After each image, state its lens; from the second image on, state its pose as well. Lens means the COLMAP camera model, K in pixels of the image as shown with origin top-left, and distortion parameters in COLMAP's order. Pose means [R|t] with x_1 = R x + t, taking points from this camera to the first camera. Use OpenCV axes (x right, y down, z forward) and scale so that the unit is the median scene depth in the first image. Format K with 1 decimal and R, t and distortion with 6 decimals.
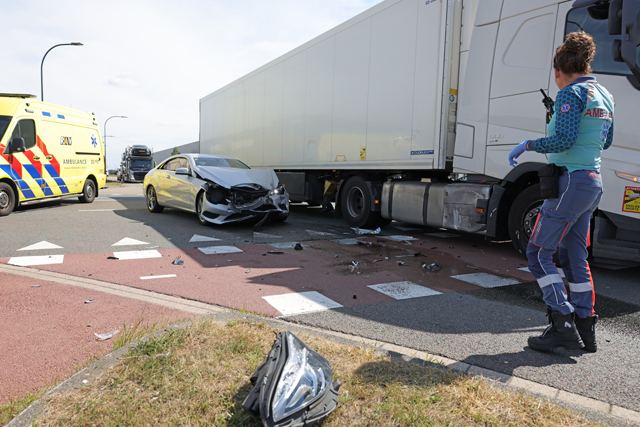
lens RADIAL K [[428.1, 0, 321.6], [0, 428.1, 211.6], [0, 0, 1]] dist [-0.000081, -0.005580]
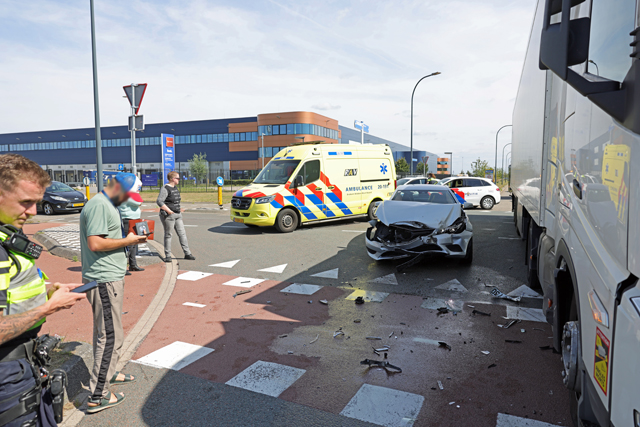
lens RADIAL K [[428.1, 0, 323.2], [0, 428.1, 208.6], [0, 0, 1]] dist [-0.000081, -0.005580]
pose [[0.604976, 0.035914, -0.795433, 0.453459], [-0.046917, 0.998854, 0.009415, -0.089218], [0.794860, 0.031623, 0.605968, 0.243727]]
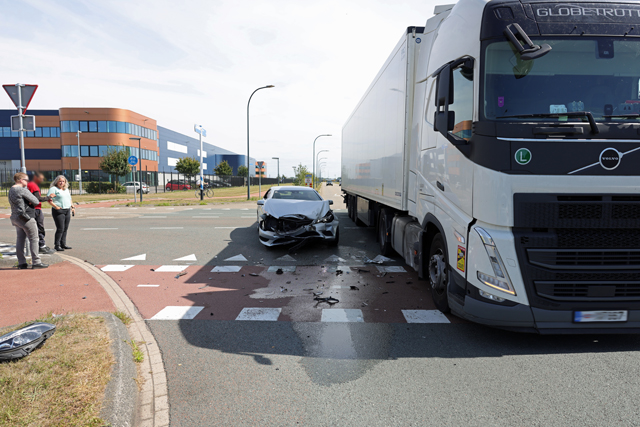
lens RADIAL K [[428.1, 0, 321.0], [0, 428.1, 211.7], [0, 0, 1]] dist [-0.000081, -0.005580]
pose [[0.875728, 0.017914, -0.482473, 0.467672], [-0.023639, 0.999704, -0.005789, -0.064159], [0.482226, 0.016475, 0.875892, -0.046873]]
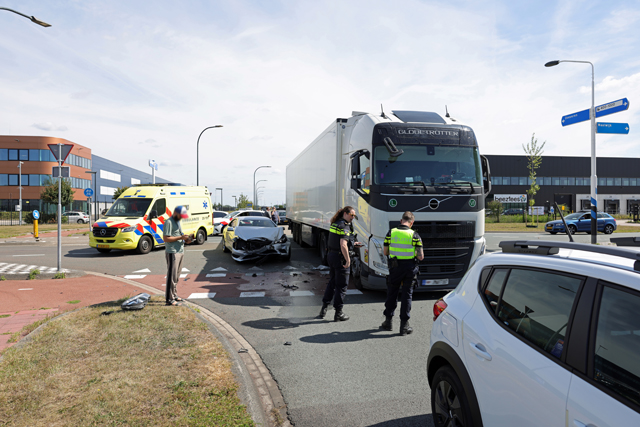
lens RADIAL K [[428.1, 0, 322.4], [0, 428.1, 212.4], [0, 0, 1]] dist [-0.000081, -0.005580]
pose [[0.938380, -0.018096, -0.345130, 0.615812], [-0.007034, 0.997421, -0.071421, -0.042611], [0.345532, 0.069448, 0.935834, -0.475713]]
